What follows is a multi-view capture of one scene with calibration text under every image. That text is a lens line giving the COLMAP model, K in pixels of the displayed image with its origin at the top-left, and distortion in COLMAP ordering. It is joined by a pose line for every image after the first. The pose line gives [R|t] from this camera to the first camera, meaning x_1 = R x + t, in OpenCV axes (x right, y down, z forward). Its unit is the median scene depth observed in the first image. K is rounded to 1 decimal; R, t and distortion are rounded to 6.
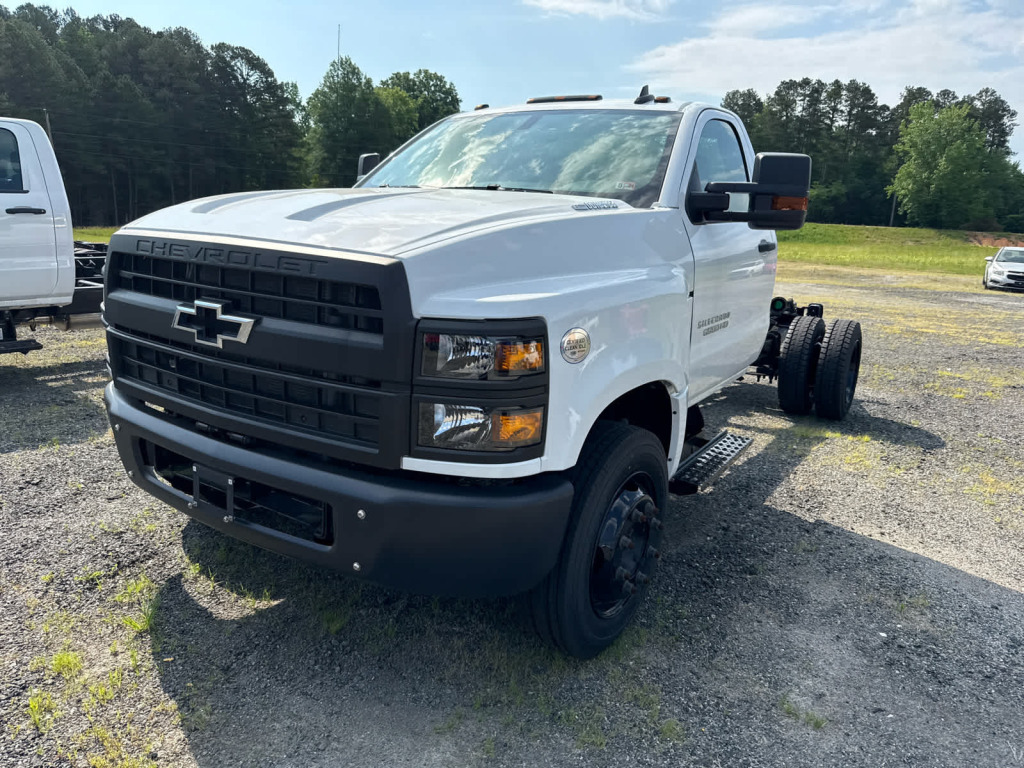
lens RADIAL K [[724.2, 0, 512.0], [0, 724.2, 384.0], [0, 0, 1]] dist [0.000169, -0.002842]
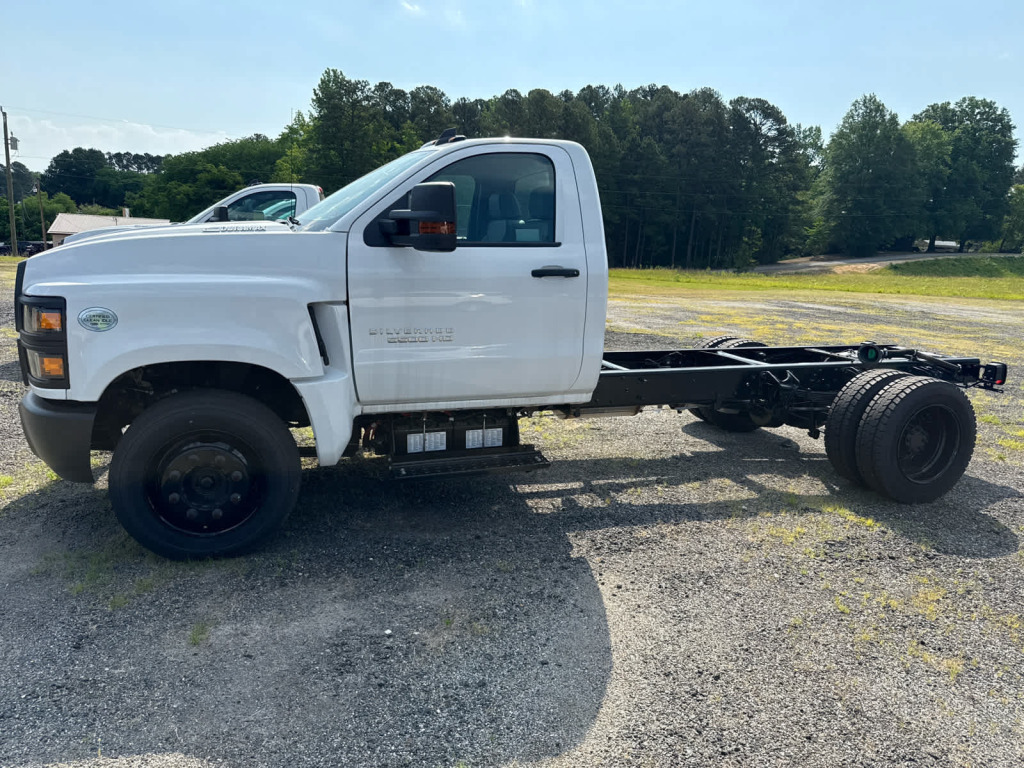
lens RADIAL K [[725.9, 0, 516.8], [0, 725.9, 376.0], [0, 0, 1]] dist [0.005735, -0.003878]
pose [[0.796576, 0.100600, -0.596109, 1.542047], [-0.141570, 0.989680, -0.022159, -0.025620], [0.587728, 0.102043, 0.802598, 0.287325]]
